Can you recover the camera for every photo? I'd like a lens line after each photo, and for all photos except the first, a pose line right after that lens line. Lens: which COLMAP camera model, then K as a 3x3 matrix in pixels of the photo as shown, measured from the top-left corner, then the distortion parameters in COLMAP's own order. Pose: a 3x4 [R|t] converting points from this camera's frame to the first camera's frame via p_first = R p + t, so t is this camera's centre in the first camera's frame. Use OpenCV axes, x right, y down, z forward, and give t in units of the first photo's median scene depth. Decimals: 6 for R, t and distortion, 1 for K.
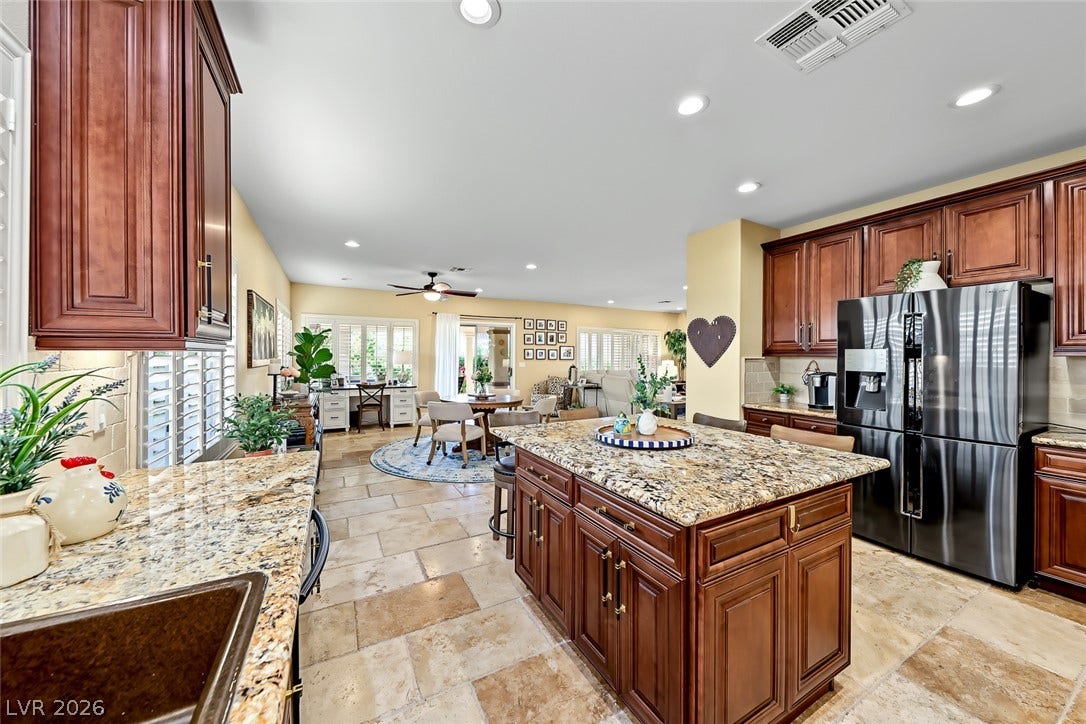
lens RADIAL K [[397.3, 0, 549.6], [0, 397.3, 358.3], [0, 0, 1]] dist [0.007131, -0.000510]
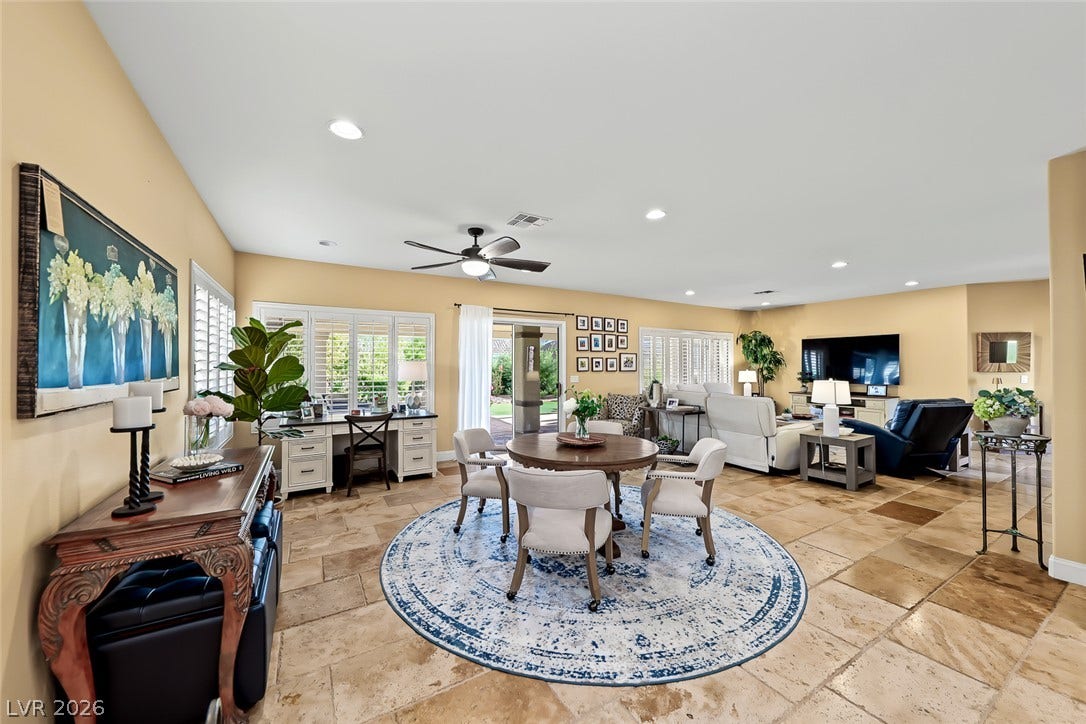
lens RADIAL K [[397.3, 0, 546.1], [0, 397.3, 363.1], [0, 0, 1]] dist [0.007131, -0.000510]
pose [[0.999035, -0.007548, 0.043271, -0.189954], [0.008110, 0.999885, -0.012809, -0.004832], [-0.043169, 0.013148, 0.998981, 0.352356]]
